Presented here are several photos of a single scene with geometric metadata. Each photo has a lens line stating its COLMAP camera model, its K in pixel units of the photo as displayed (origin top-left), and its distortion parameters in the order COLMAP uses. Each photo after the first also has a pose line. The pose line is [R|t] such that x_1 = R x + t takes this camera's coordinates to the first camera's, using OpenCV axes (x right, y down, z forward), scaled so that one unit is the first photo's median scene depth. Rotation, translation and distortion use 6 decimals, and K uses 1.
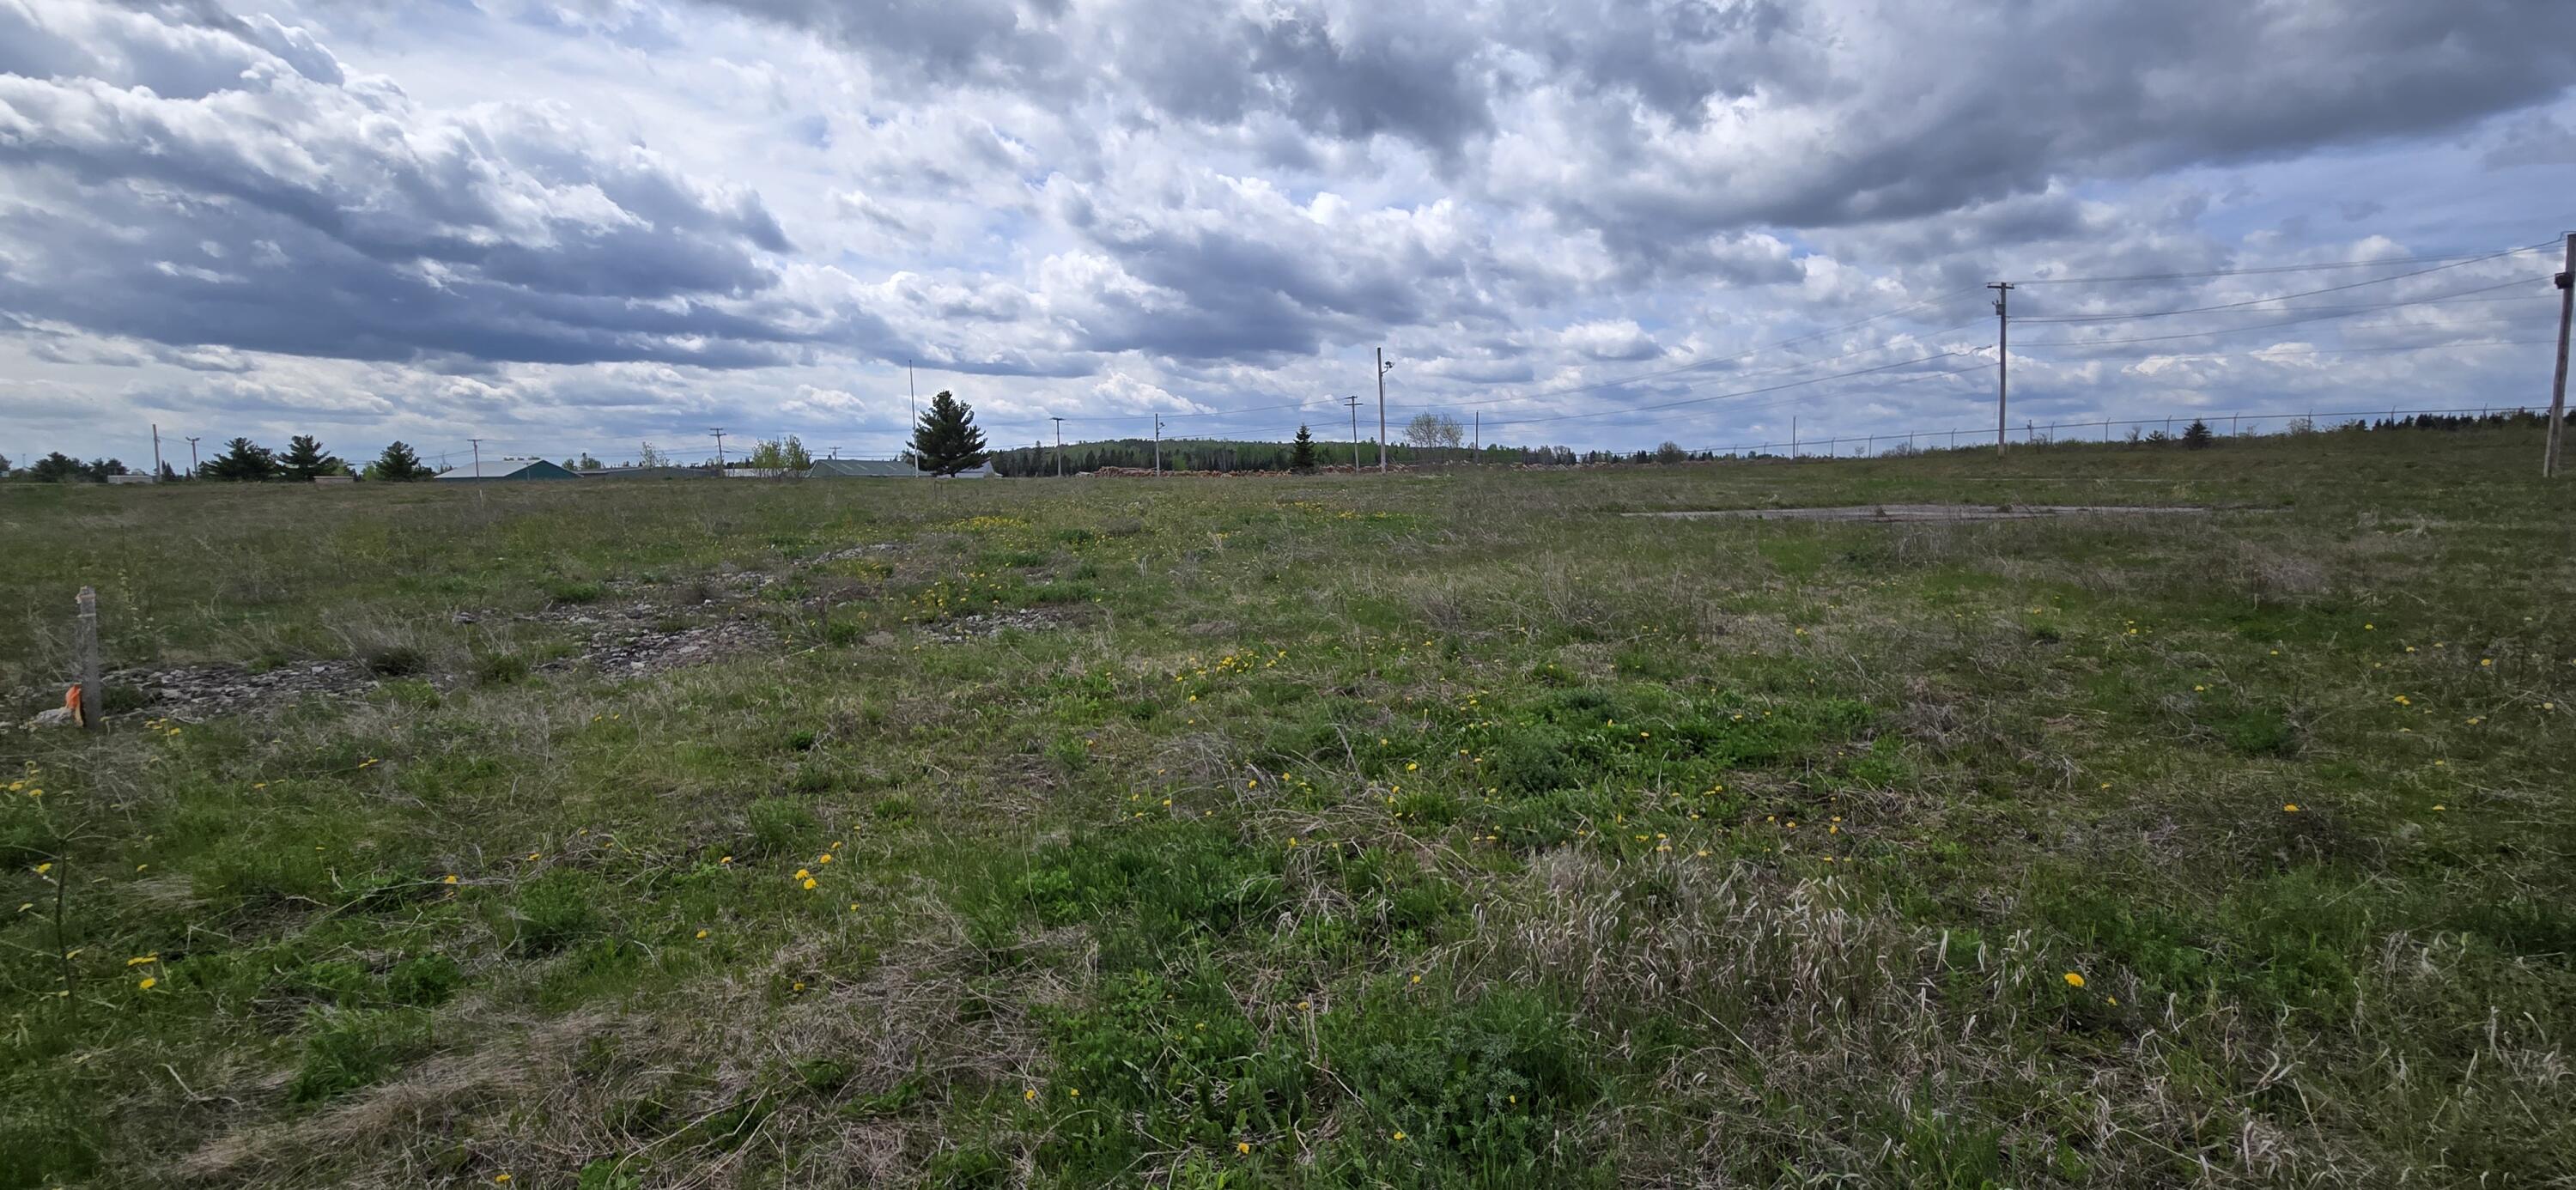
lens RADIAL K [[1059.6, 0, 1303.2], [0, 1059.6, 580.9], [0, 0, 1]] dist [-0.023995, 0.005179]
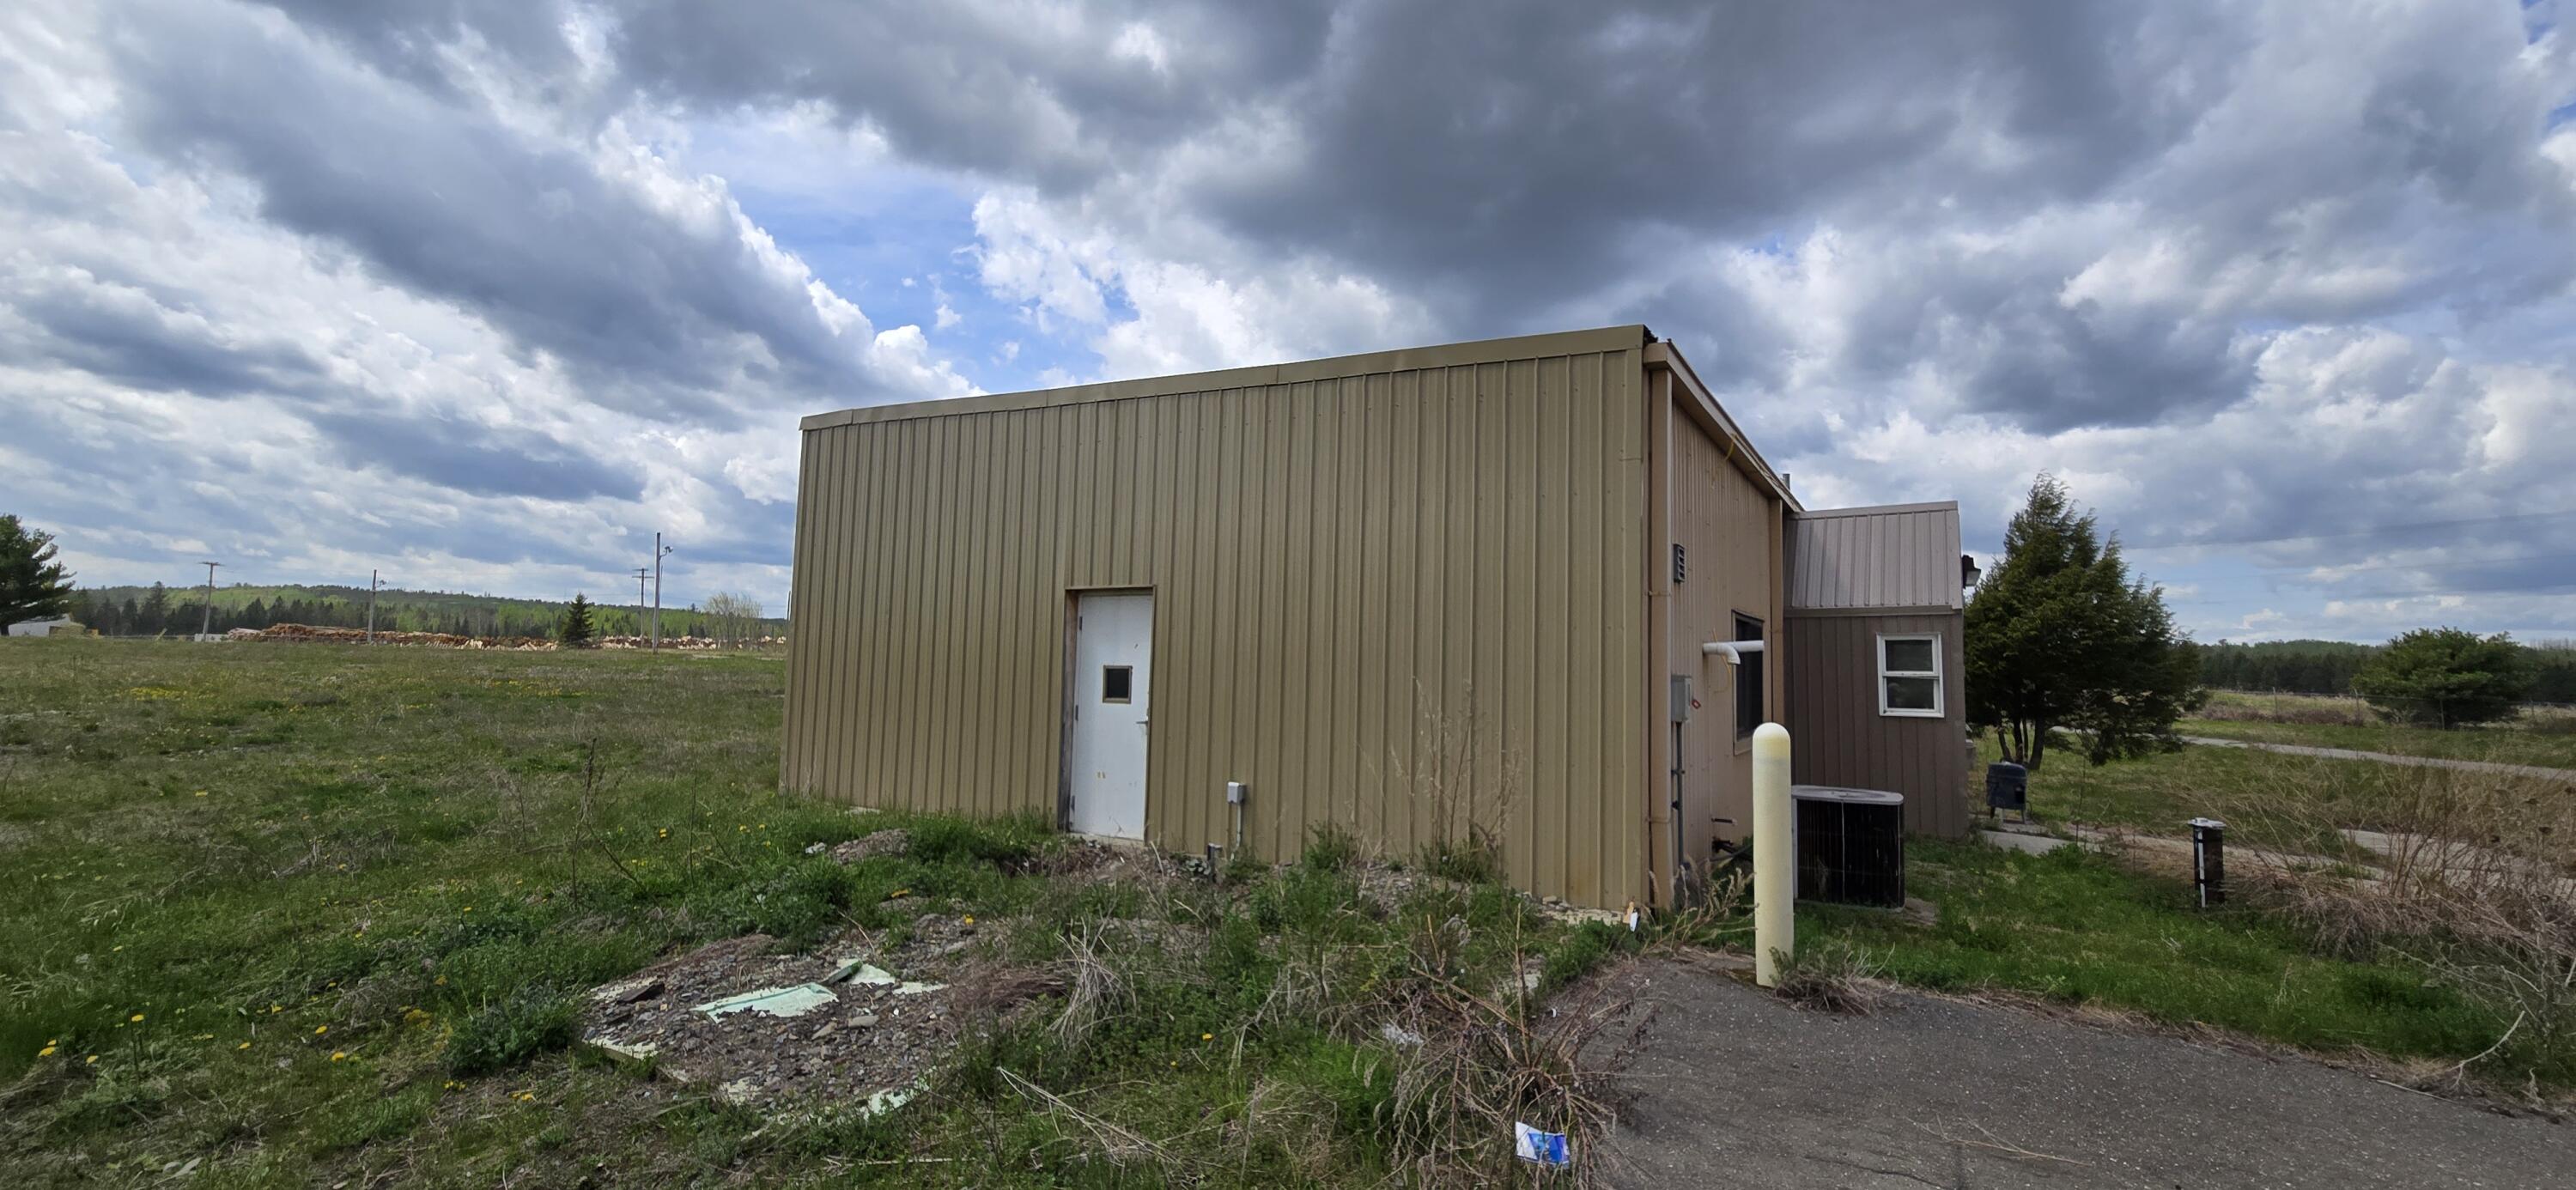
lens RADIAL K [[1059.6, 0, 1306.6], [0, 1059.6, 593.3], [0, 0, 1]] dist [-0.023995, 0.005179]
pose [[0.825445, 0.073313, 0.559701, 0.198311], [0.018531, 0.987477, -0.156674, 0.081619], [-0.564178, 0.139697, 0.813749, -1.382686]]
